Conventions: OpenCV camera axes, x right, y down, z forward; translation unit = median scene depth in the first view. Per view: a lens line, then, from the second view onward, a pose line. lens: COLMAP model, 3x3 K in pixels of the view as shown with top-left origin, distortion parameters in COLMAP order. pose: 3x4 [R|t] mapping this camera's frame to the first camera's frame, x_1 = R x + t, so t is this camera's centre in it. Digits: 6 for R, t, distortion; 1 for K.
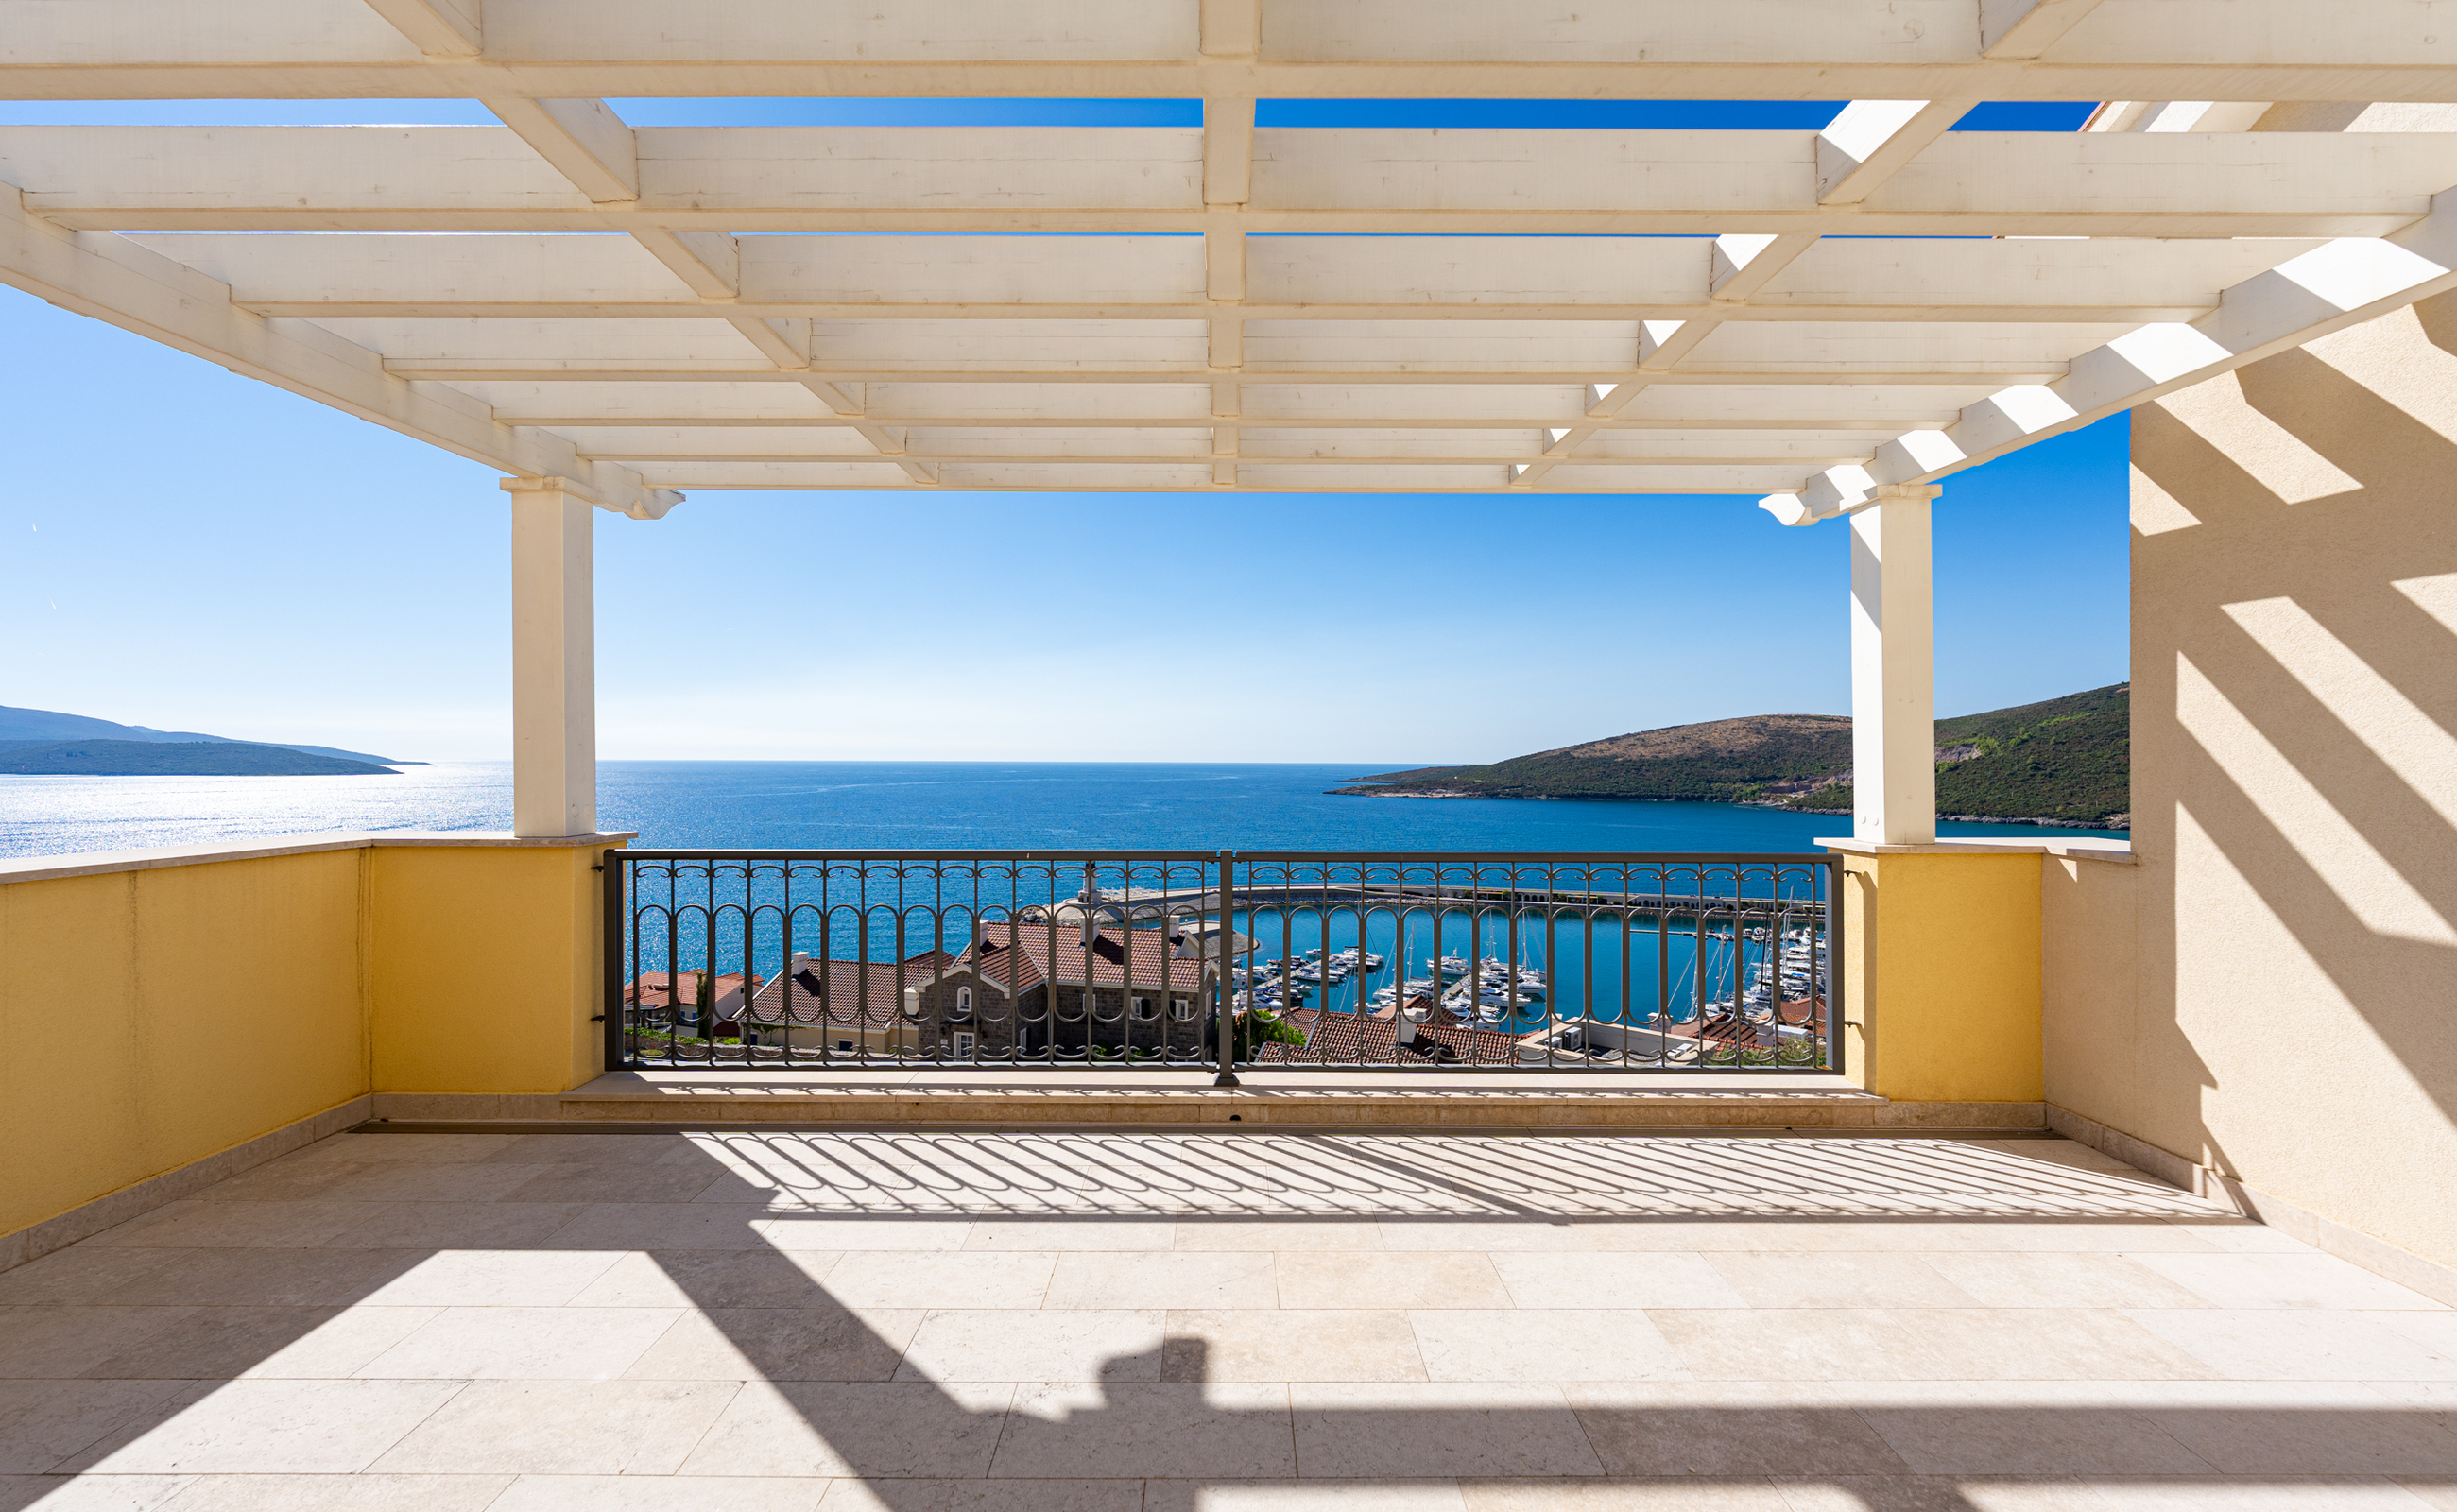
lens RADIAL K [[1010.7, 0, 1222.1], [0, 1010.7, 751.6], [0, 0, 1]] dist [0.001116, -0.000138]
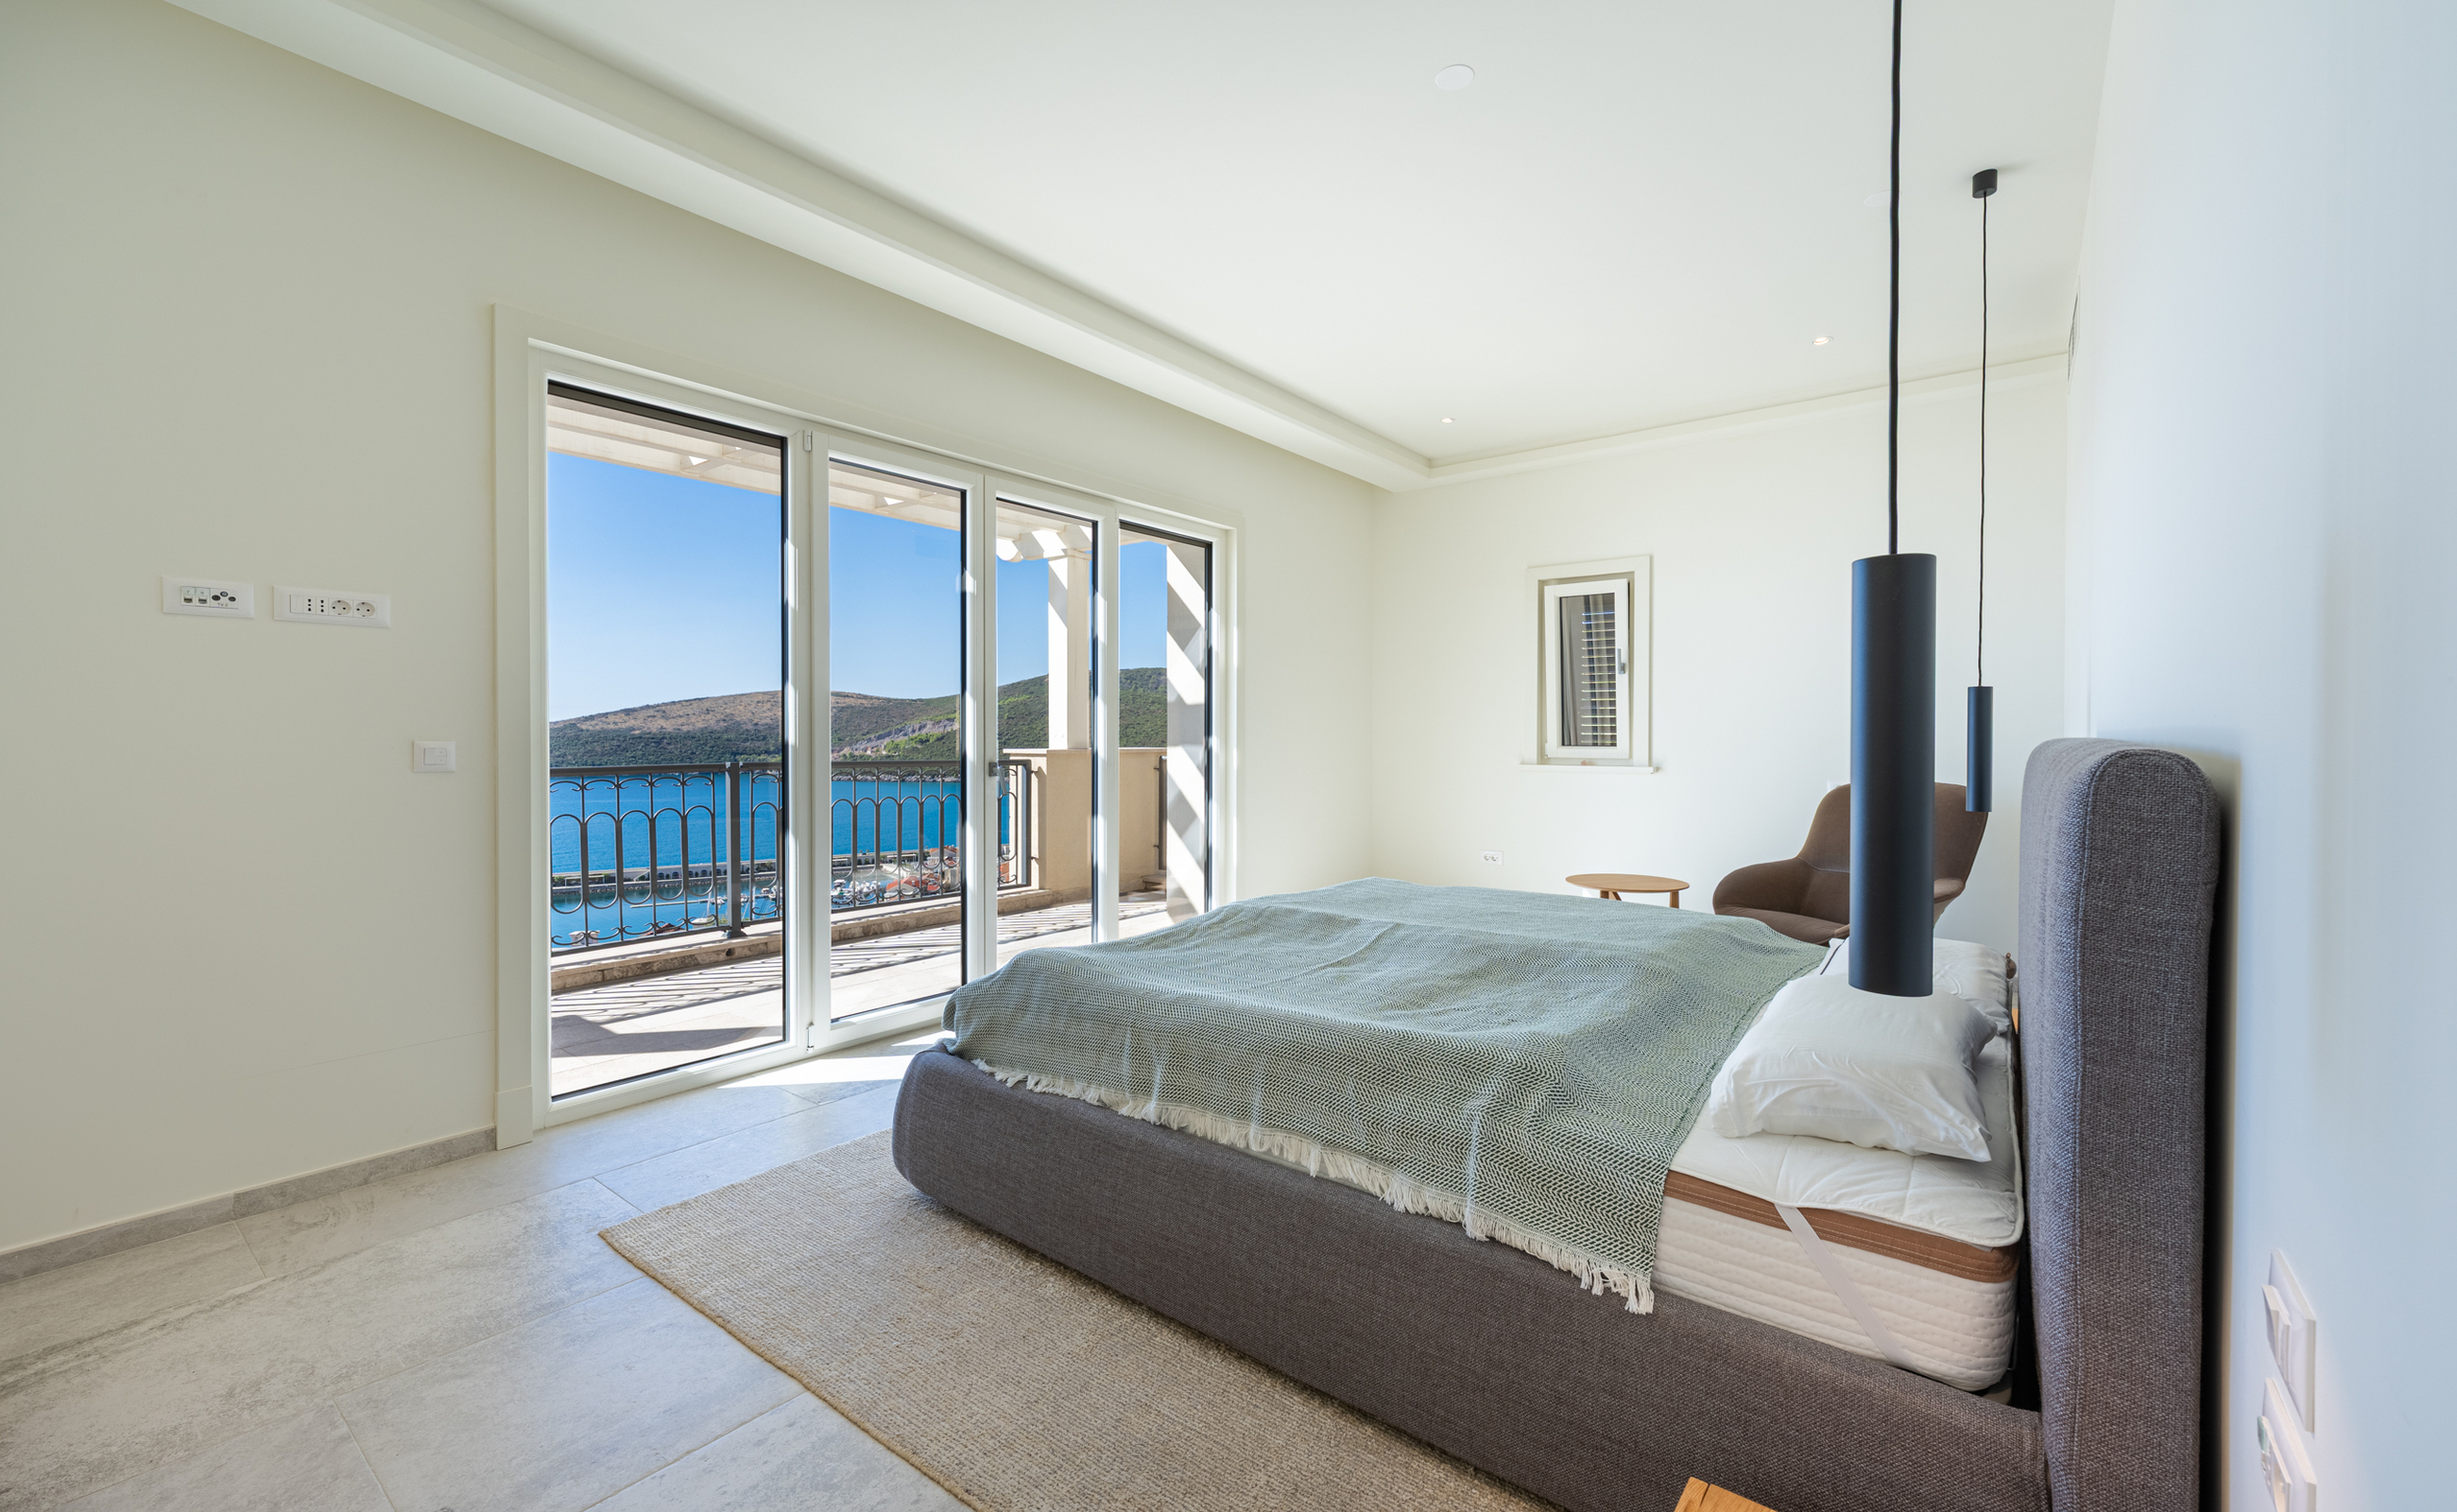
lens RADIAL K [[1010.7, 0, 1221.0], [0, 1010.7, 745.4], [0, 0, 1]] dist [0.001116, -0.000138]
pose [[0.622358, -0.011468, 0.782649, -0.542187], [-0.004648, 0.999821, 0.018346, 0.053025], [-0.782719, -0.015055, 0.622193, -0.317296]]
